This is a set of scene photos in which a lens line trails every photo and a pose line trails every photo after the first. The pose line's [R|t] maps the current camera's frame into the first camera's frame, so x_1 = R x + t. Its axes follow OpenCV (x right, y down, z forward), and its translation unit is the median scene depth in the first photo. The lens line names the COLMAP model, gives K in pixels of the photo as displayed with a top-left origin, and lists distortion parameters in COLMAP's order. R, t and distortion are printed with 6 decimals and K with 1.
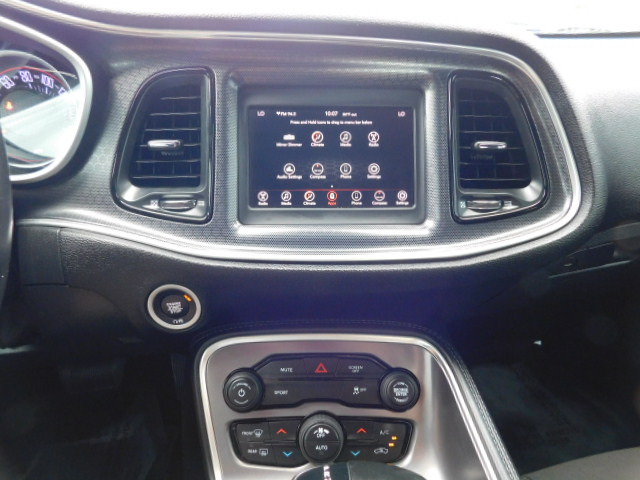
lens RADIAL K [[445.0, 0, 323.1], [0, 445.0, 234.1], [0, 0, 1]] dist [-0.040331, 0.018639]
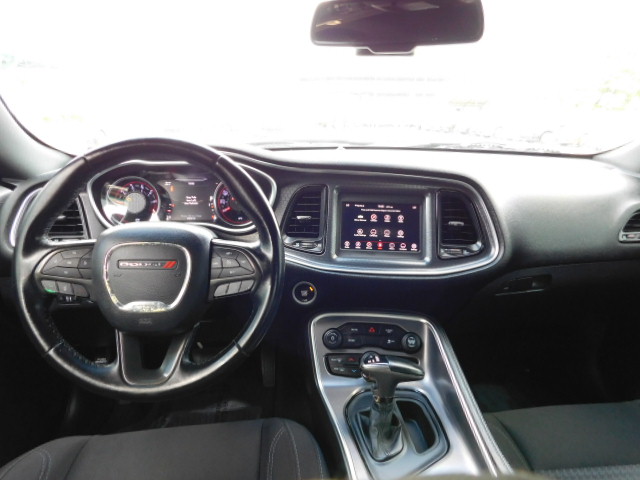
lens RADIAL K [[422.6, 0, 321.1], [0, 422.6, 237.8], [0, 0, 1]] dist [-0.068888, 0.053417]
pose [[0.996317, 0.038330, -0.076705, -0.105234], [-0.049352, 0.987844, -0.147407, 0.187301], [0.070123, 0.150650, 0.986097, -0.981132]]
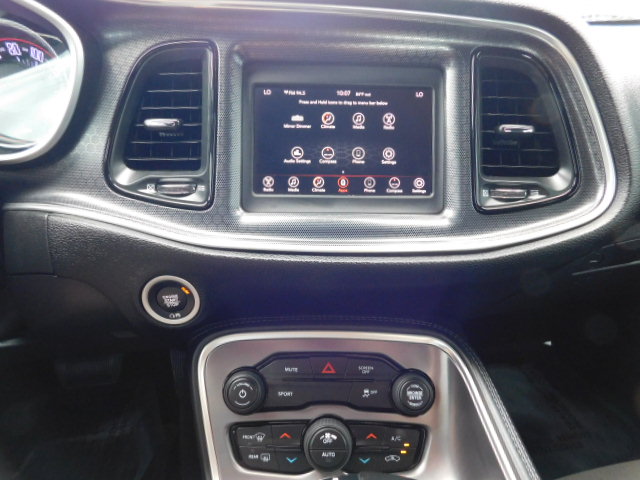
lens RADIAL K [[445.0, 0, 322.7], [0, 445.0, 233.9], [0, 0, 1]] dist [-0.040331, 0.018639]
pose [[0.999889, 0.012947, -0.007437, -0.014018], [-0.012896, 0.999894, 0.006821, 0.015609], [0.007525, -0.006724, 0.999949, 0.076158]]
